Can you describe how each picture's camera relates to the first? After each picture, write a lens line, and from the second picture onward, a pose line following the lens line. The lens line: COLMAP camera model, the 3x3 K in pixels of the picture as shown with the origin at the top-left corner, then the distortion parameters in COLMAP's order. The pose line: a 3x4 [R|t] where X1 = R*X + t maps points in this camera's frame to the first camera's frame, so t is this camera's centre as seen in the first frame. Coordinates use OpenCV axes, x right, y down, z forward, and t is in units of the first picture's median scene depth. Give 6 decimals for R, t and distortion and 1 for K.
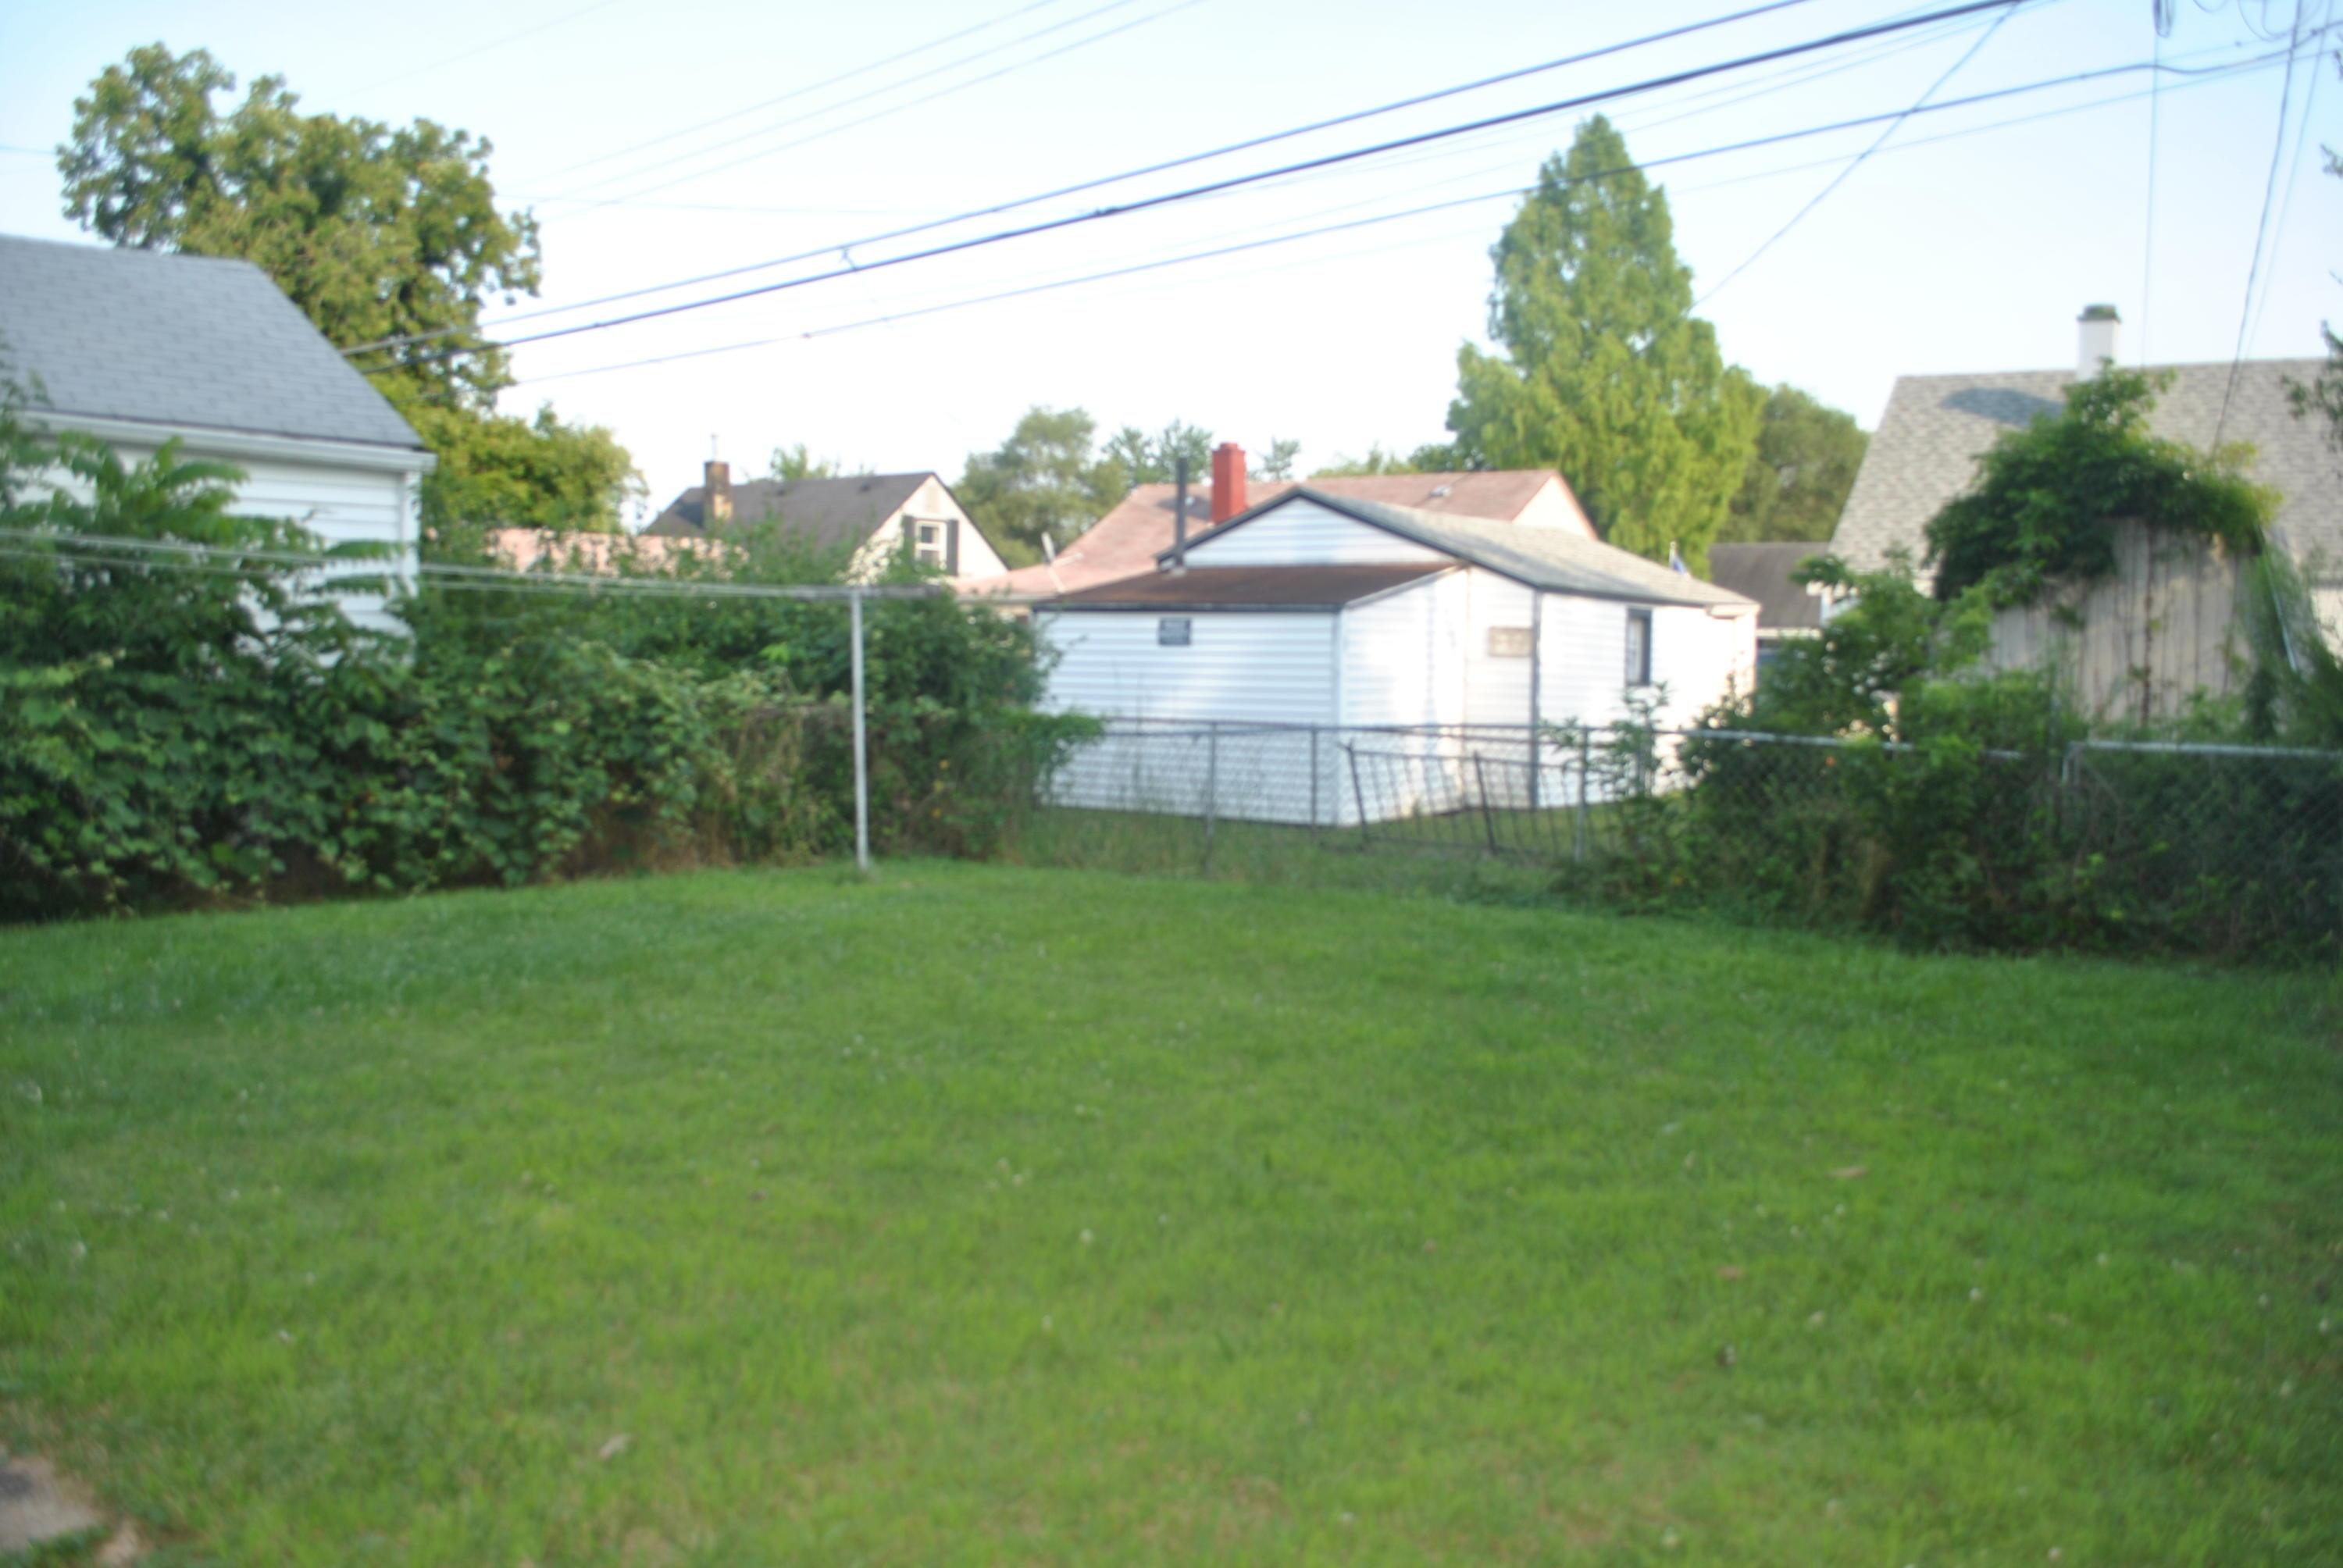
lens RADIAL K [[1832.5, 0, 1176.8], [0, 1832.5, 773.9], [0, 0, 1]] dist [-0.081565, 0.005708]
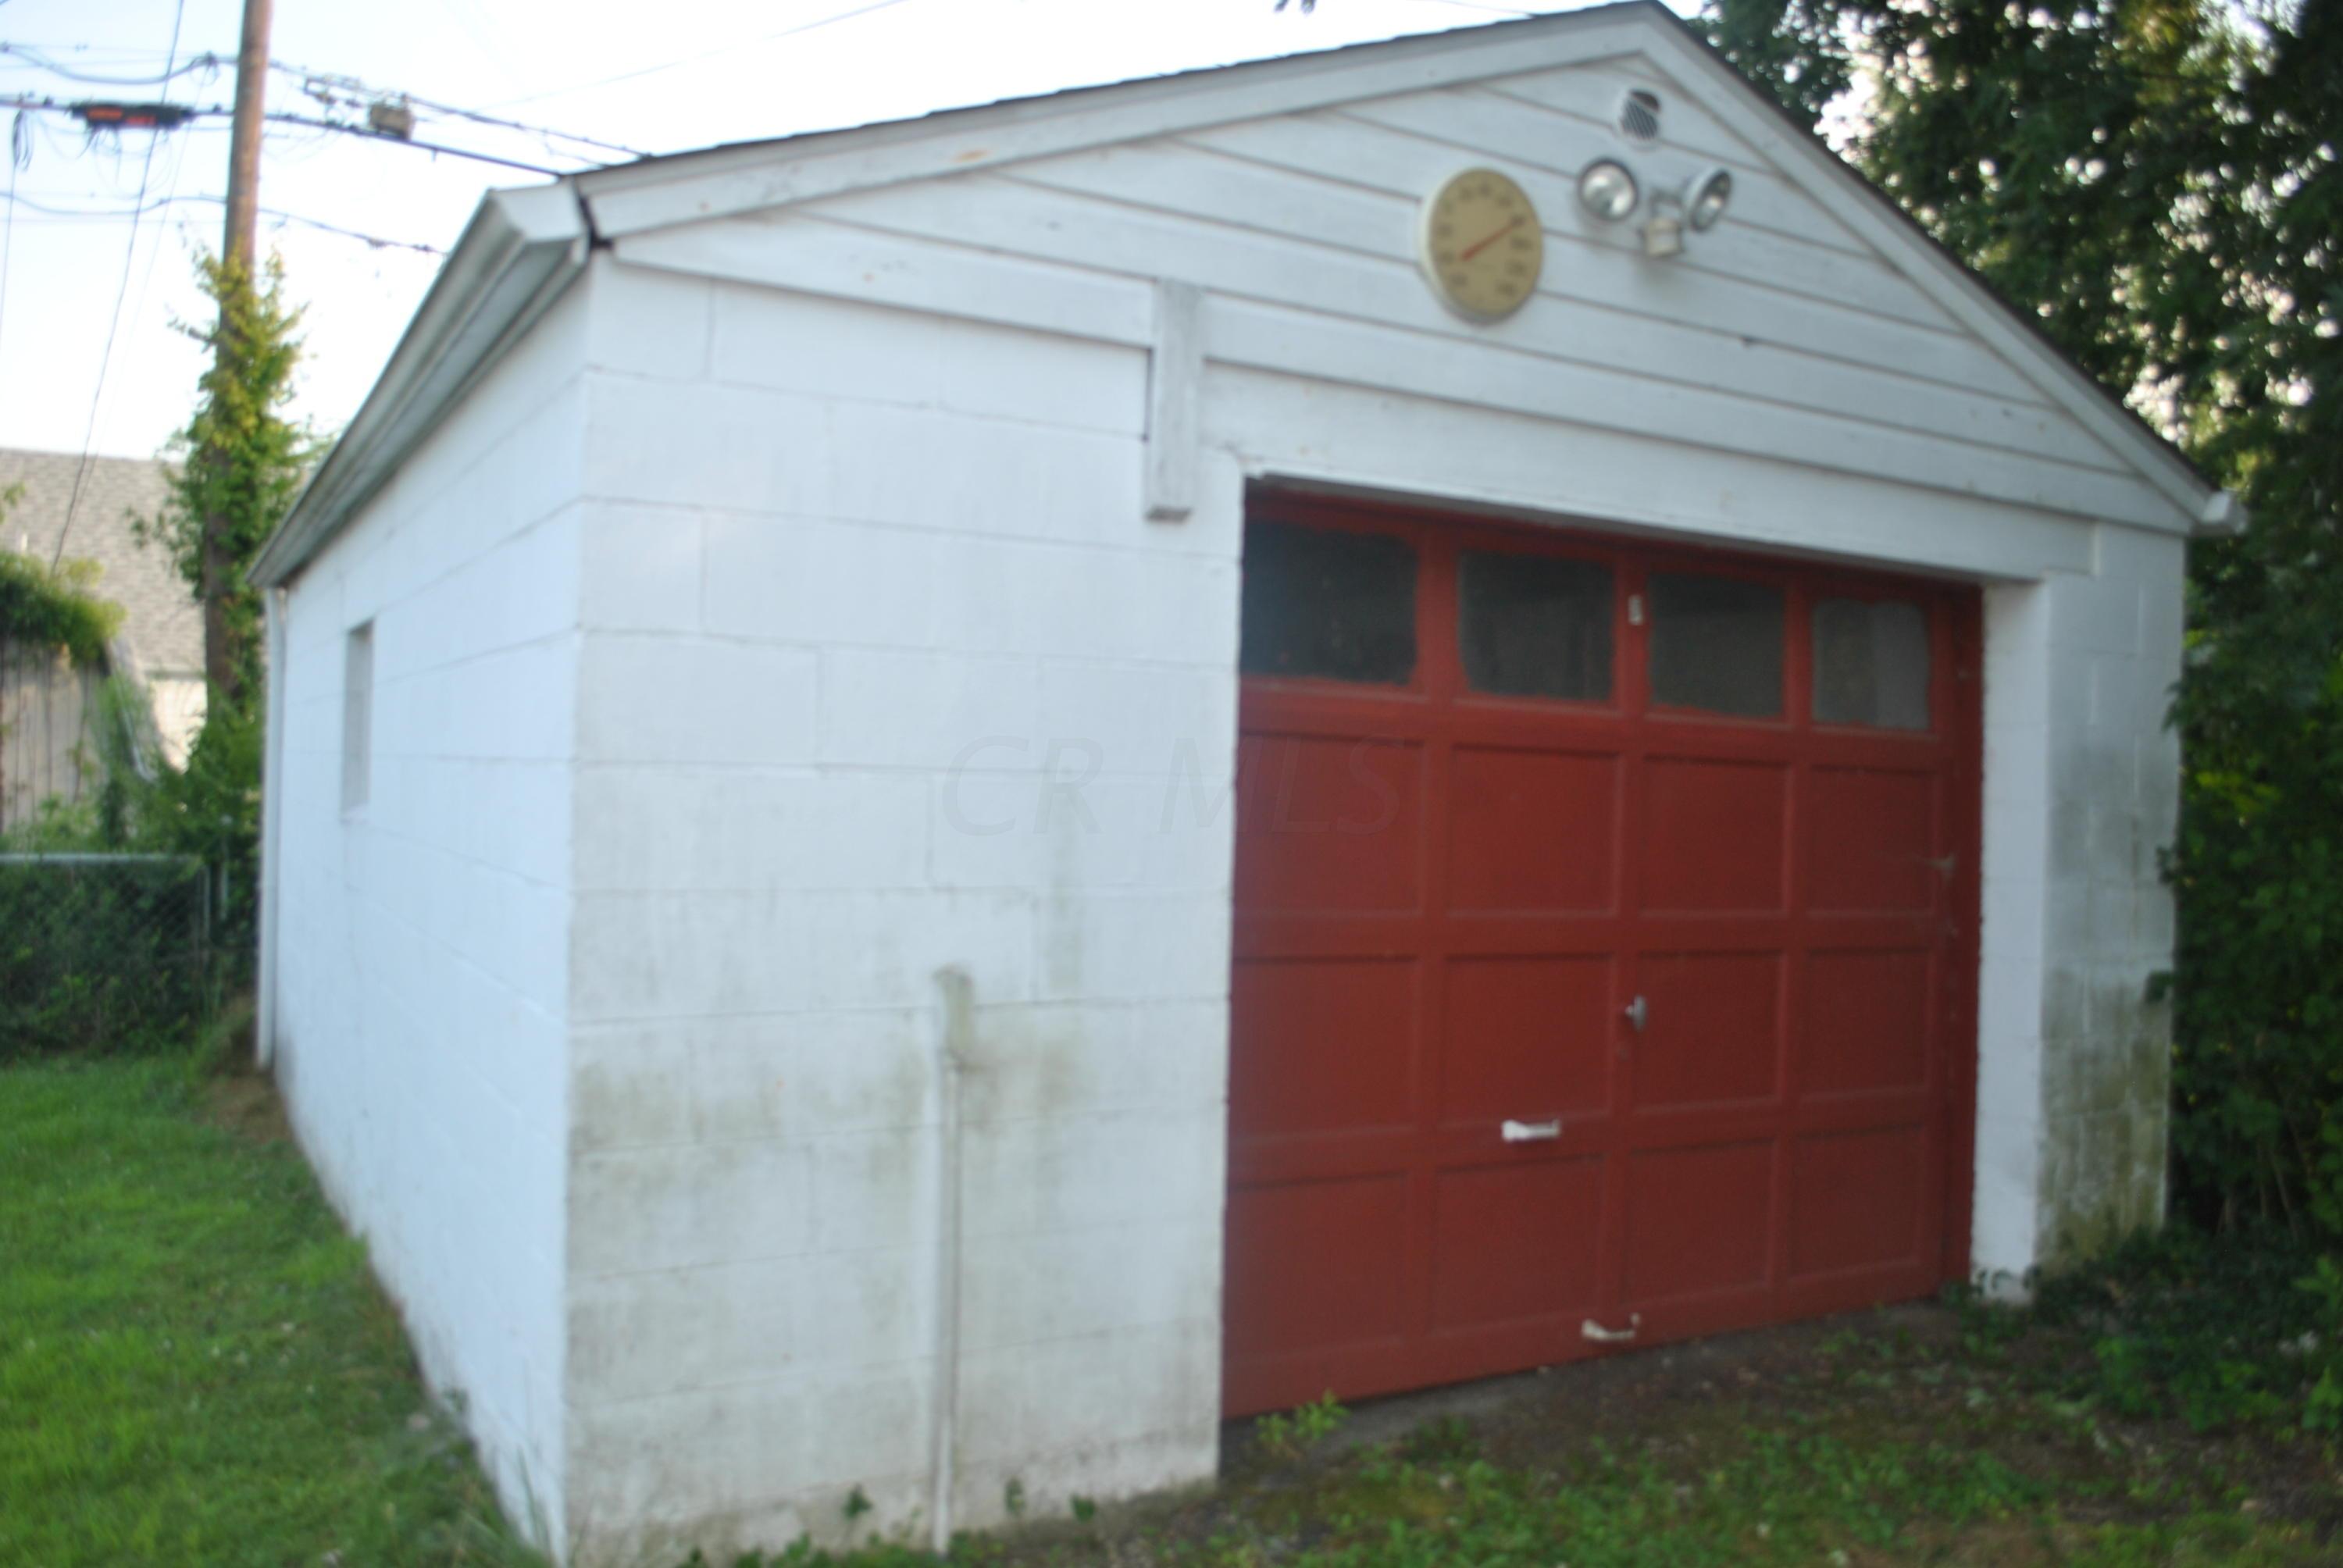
lens RADIAL K [[1832.5, 0, 1176.8], [0, 1832.5, 773.9], [0, 0, 1]] dist [-0.081565, 0.005708]
pose [[0.460601, -0.008997, 0.887562, -0.060667], [0.044241, 0.998938, -0.012833, -0.020957], [-0.886504, 0.045178, 0.460510, -0.084441]]
